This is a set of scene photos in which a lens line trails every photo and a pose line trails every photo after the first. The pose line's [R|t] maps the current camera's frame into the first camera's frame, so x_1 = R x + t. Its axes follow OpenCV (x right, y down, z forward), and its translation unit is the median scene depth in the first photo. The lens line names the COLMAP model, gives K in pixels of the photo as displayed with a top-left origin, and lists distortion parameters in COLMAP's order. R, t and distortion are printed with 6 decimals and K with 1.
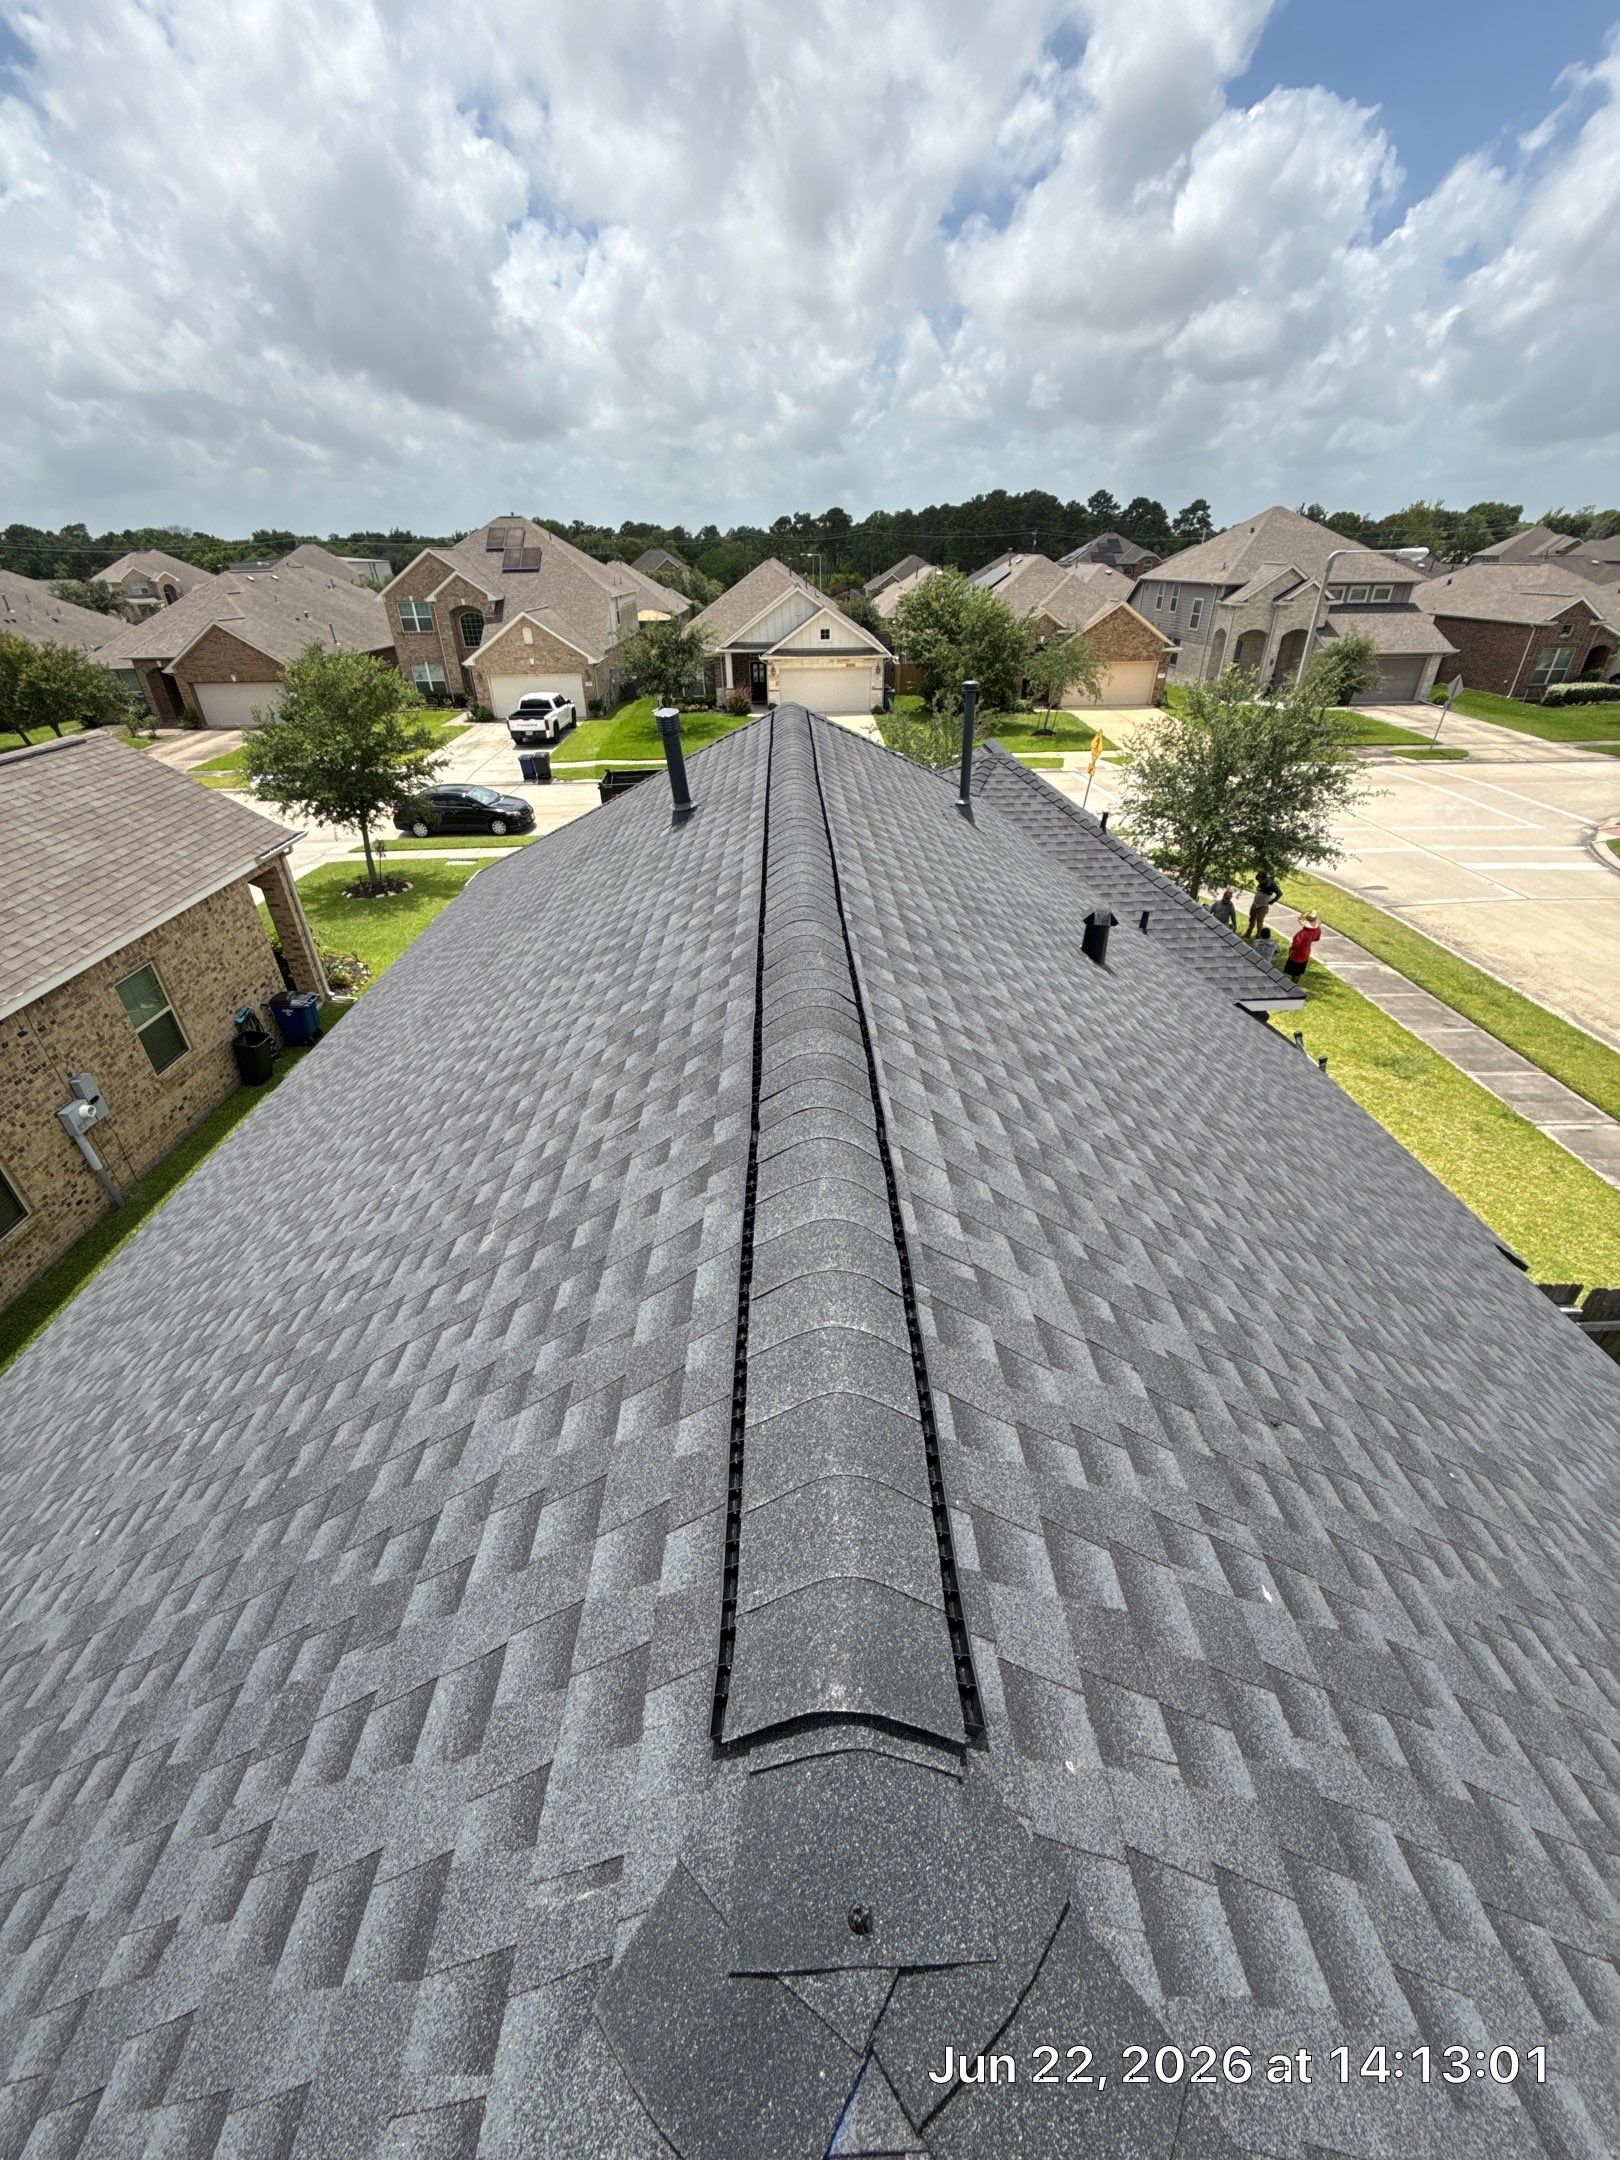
lens RADIAL K [[844.9, 0, 796.0], [0, 844.9, 1067.4], [0, 0, 1]] dist [0.018984, -0.007309]
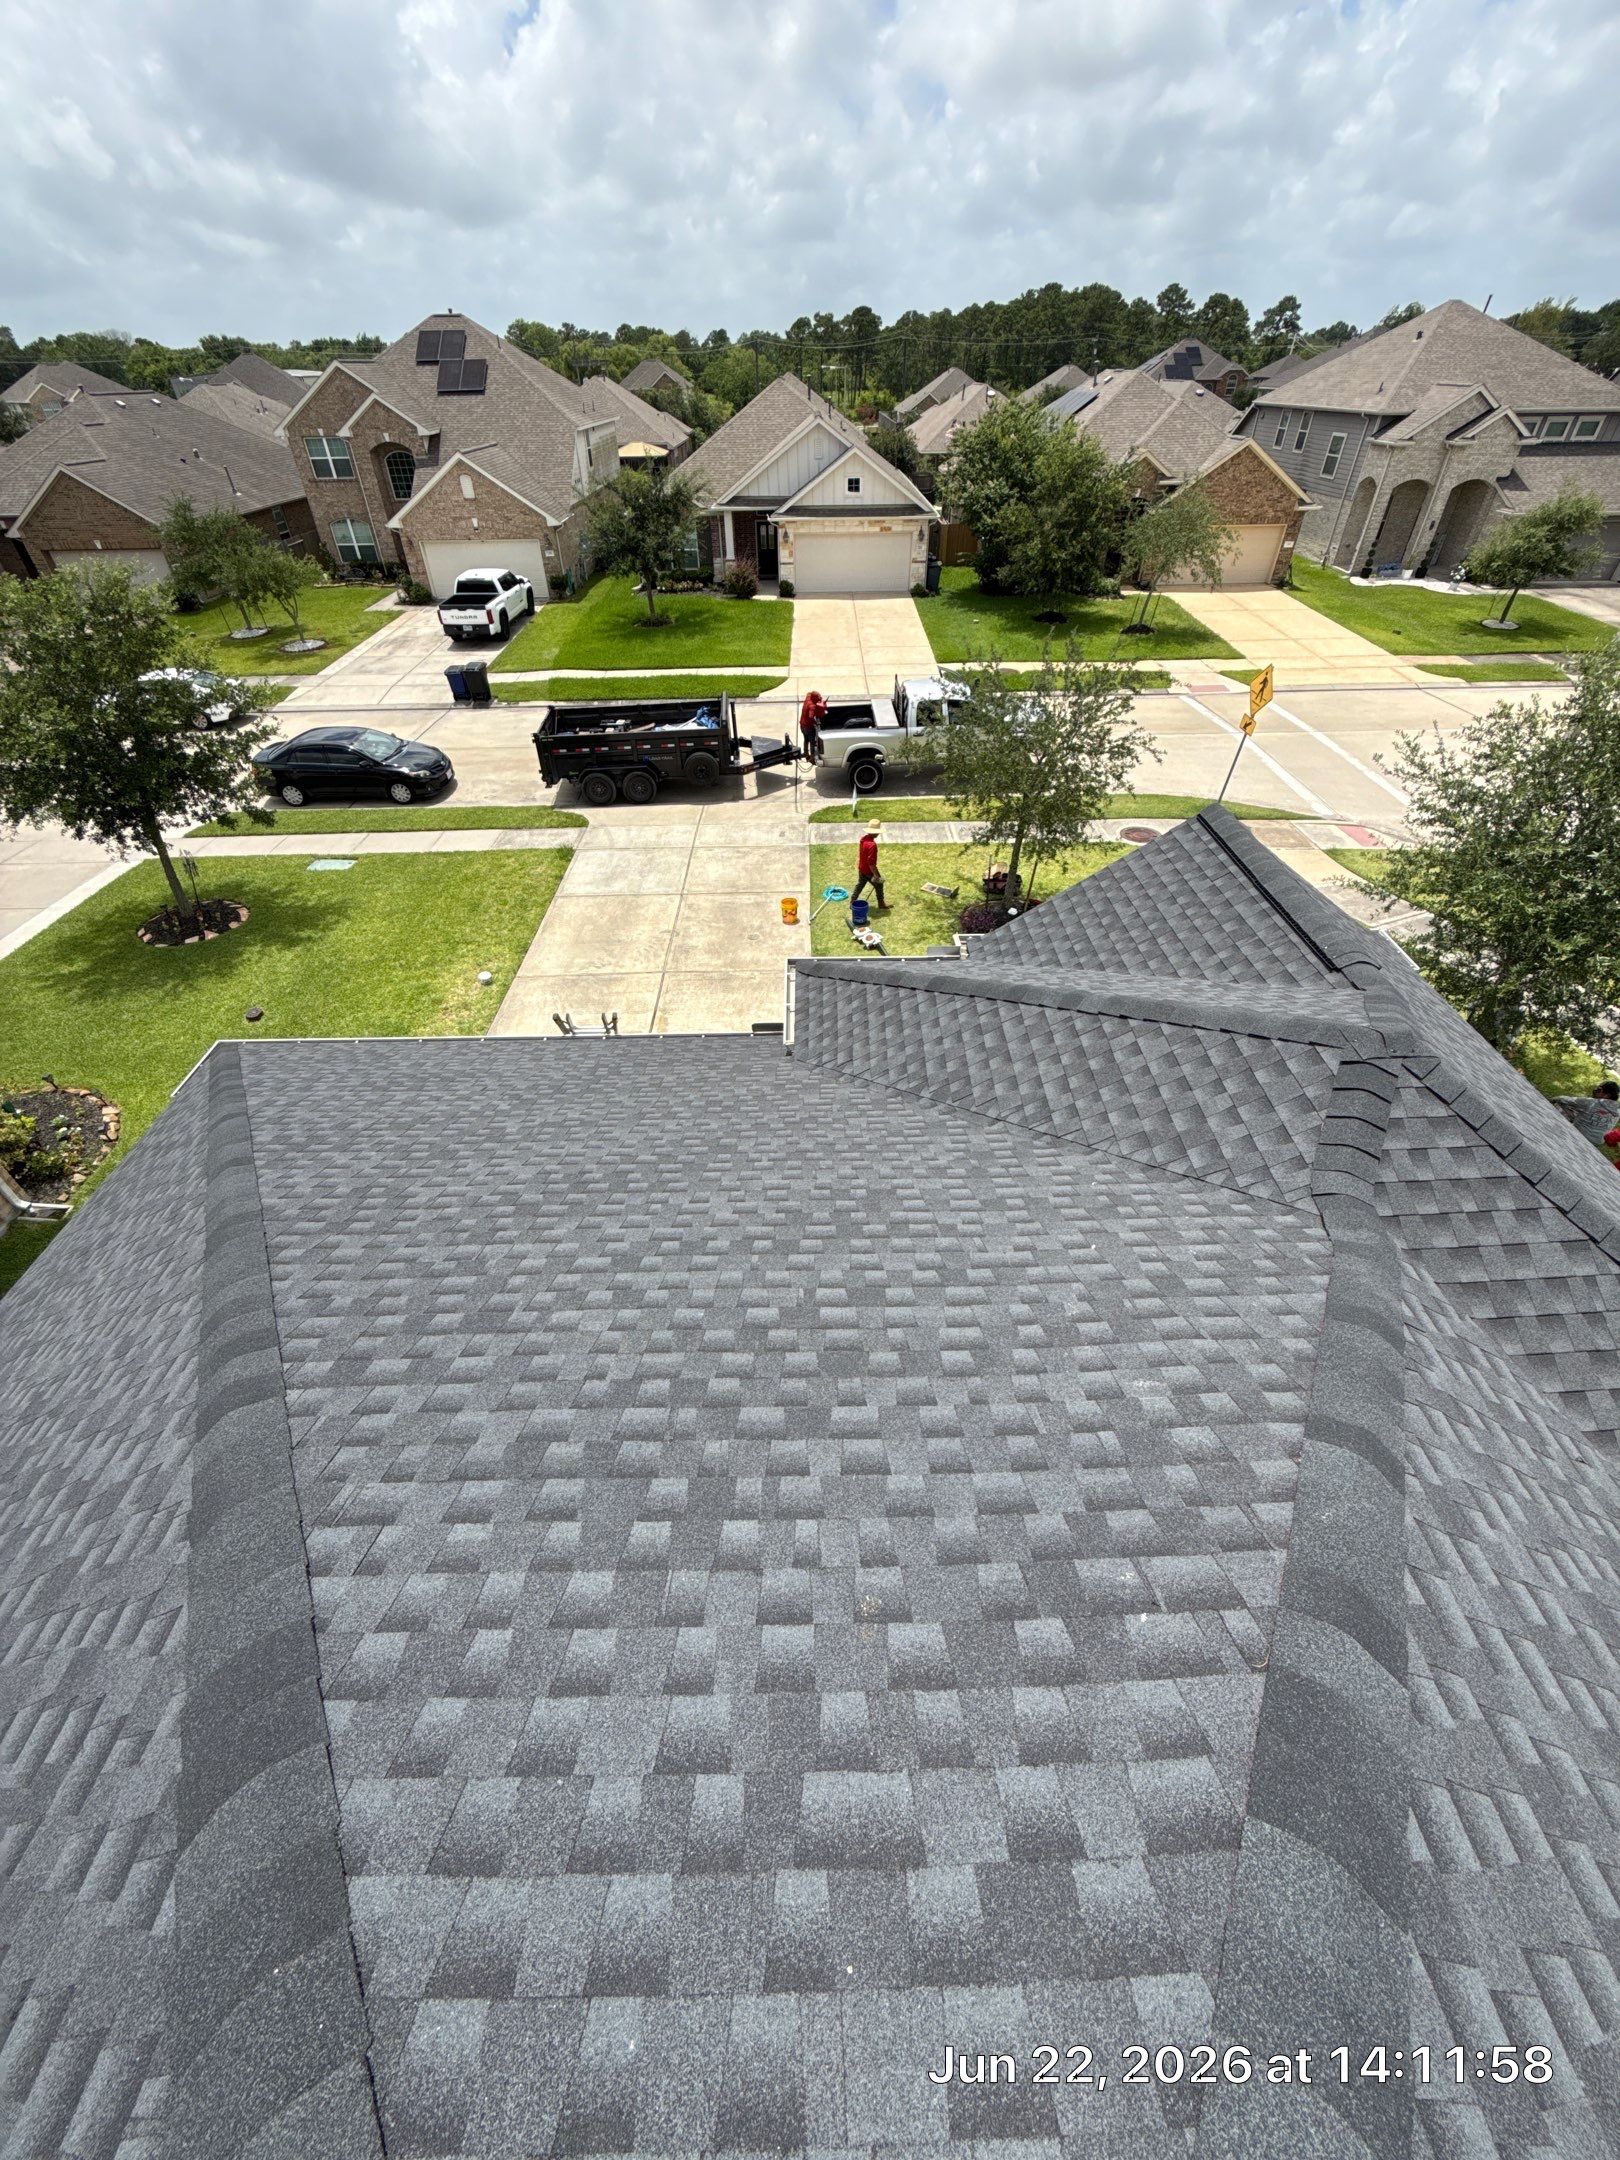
lens RADIAL K [[844.9, 0, 796.0], [0, 844.9, 1067.4], [0, 0, 1]] dist [0.018984, -0.007309]
pose [[0.999844, 0.012006, -0.012940, -0.001558], [-0.010004, 0.989385, 0.144974, -0.088960], [0.014543, -0.144822, 0.989351, 0.142867]]
